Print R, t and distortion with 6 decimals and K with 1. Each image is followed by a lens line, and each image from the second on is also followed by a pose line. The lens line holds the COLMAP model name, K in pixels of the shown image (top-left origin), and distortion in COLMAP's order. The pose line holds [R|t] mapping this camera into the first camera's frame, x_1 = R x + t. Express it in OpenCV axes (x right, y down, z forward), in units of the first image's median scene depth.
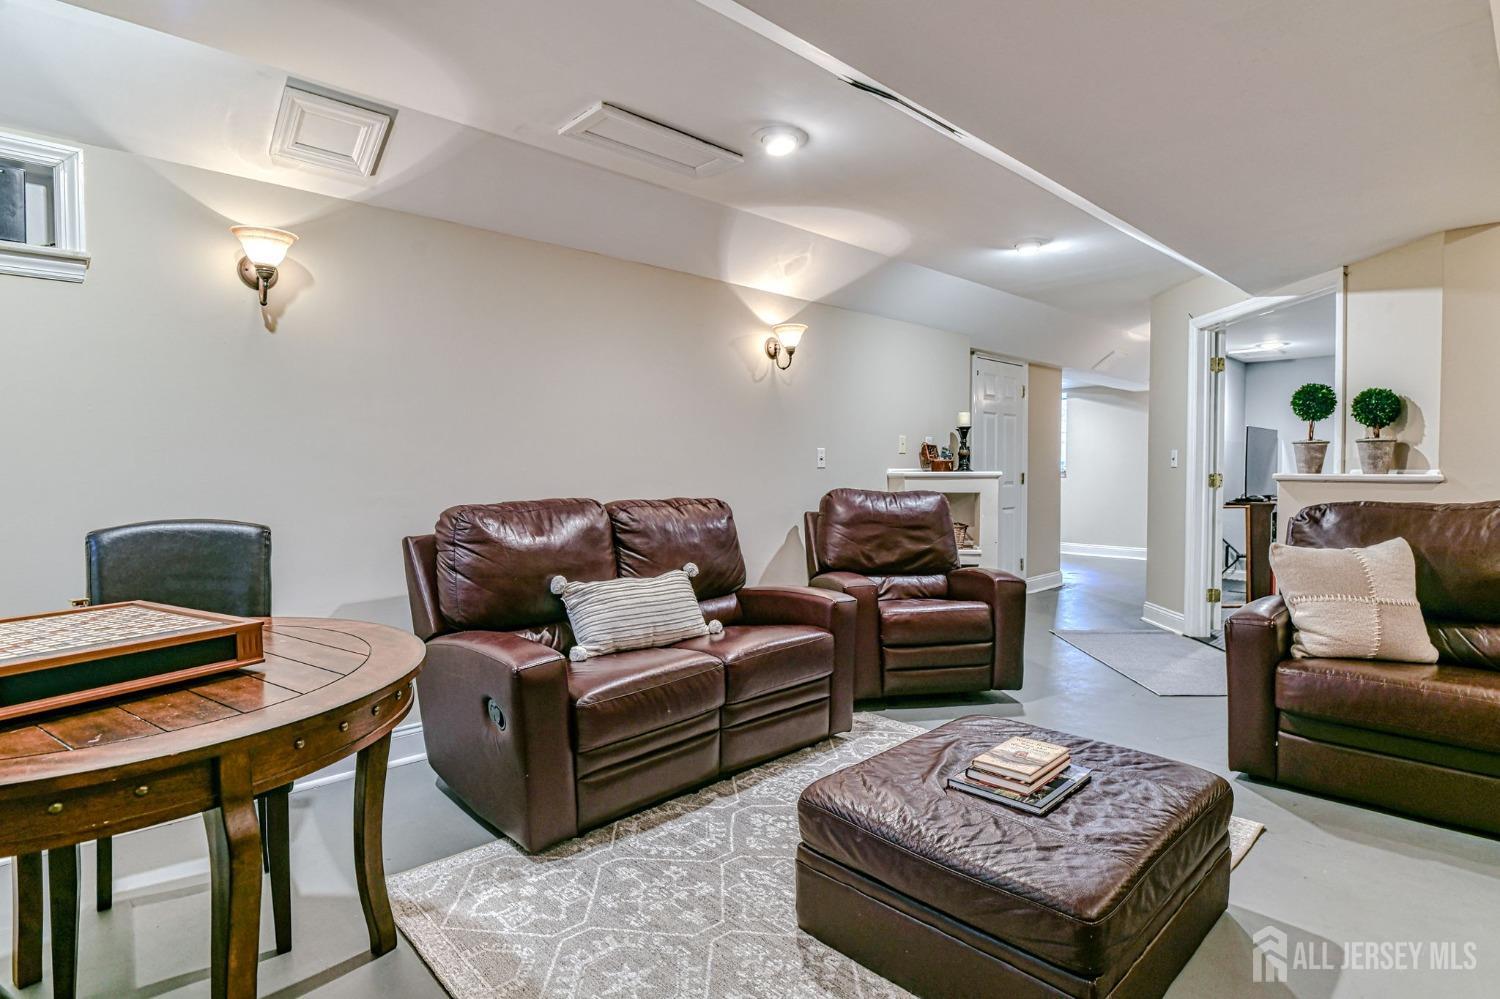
lens RADIAL K [[750.5, 0, 747.0], [0, 750.5, 497.4], [0, 0, 1]] dist [-0.007073, -0.001629]
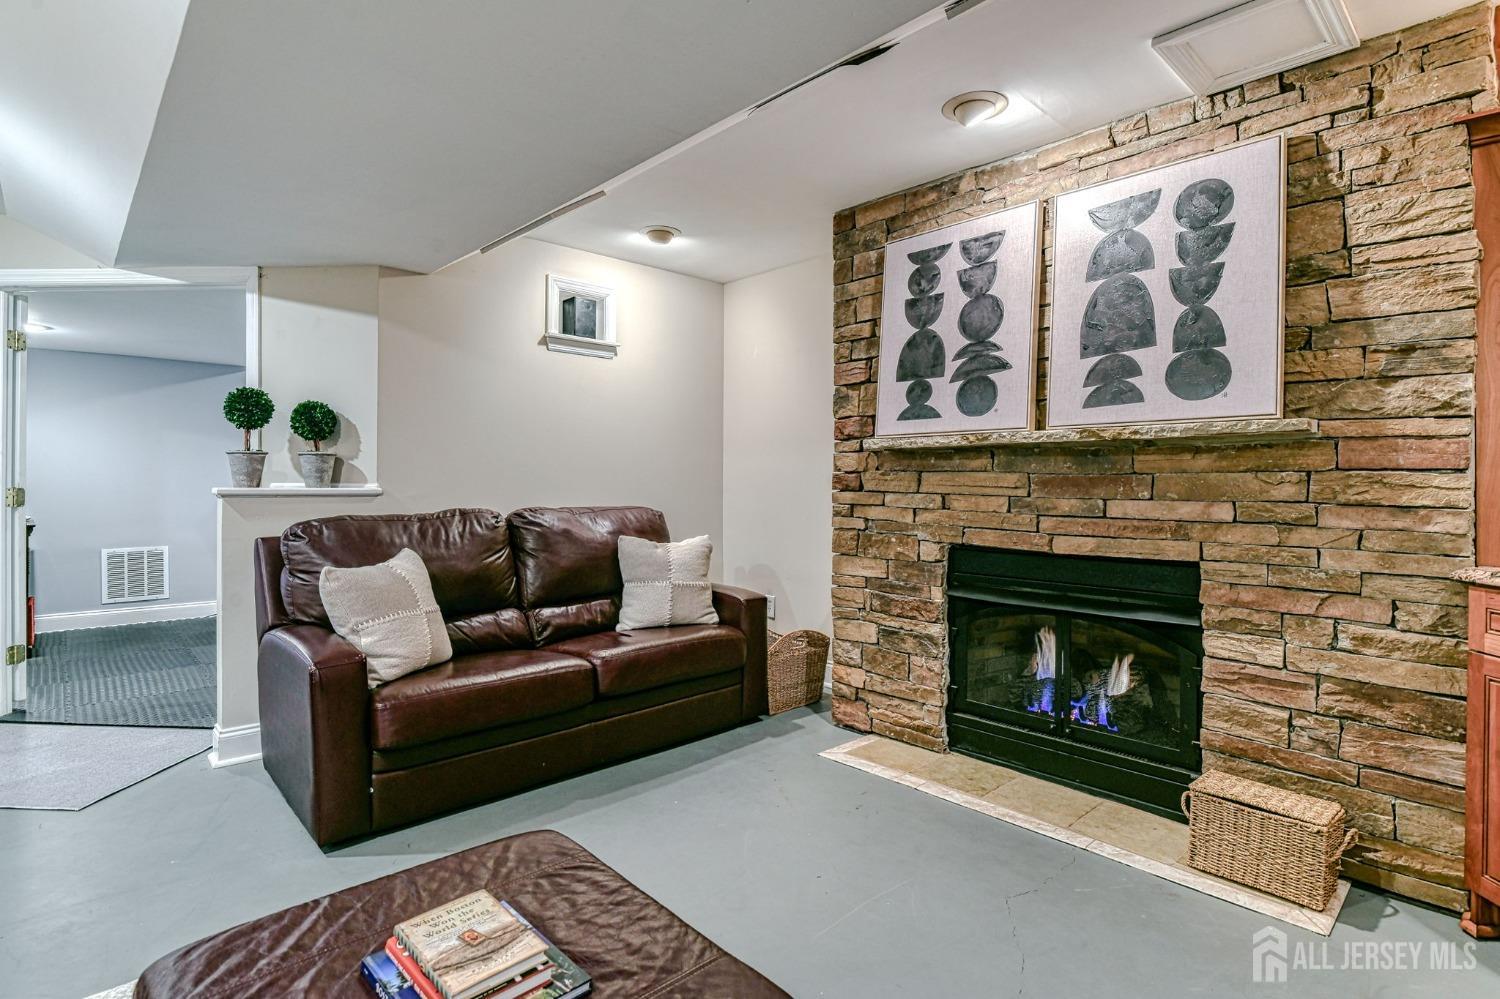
lens RADIAL K [[750.5, 0, 747.2], [0, 750.5, 486.8], [0, 0, 1]] dist [-0.007073, -0.001629]
pose [[0.009606, -0.006038, 0.999936, -0.154985], [0.035313, 0.999360, 0.005695, -0.019284], [-0.999330, 0.035256, 0.009814, 0.445386]]
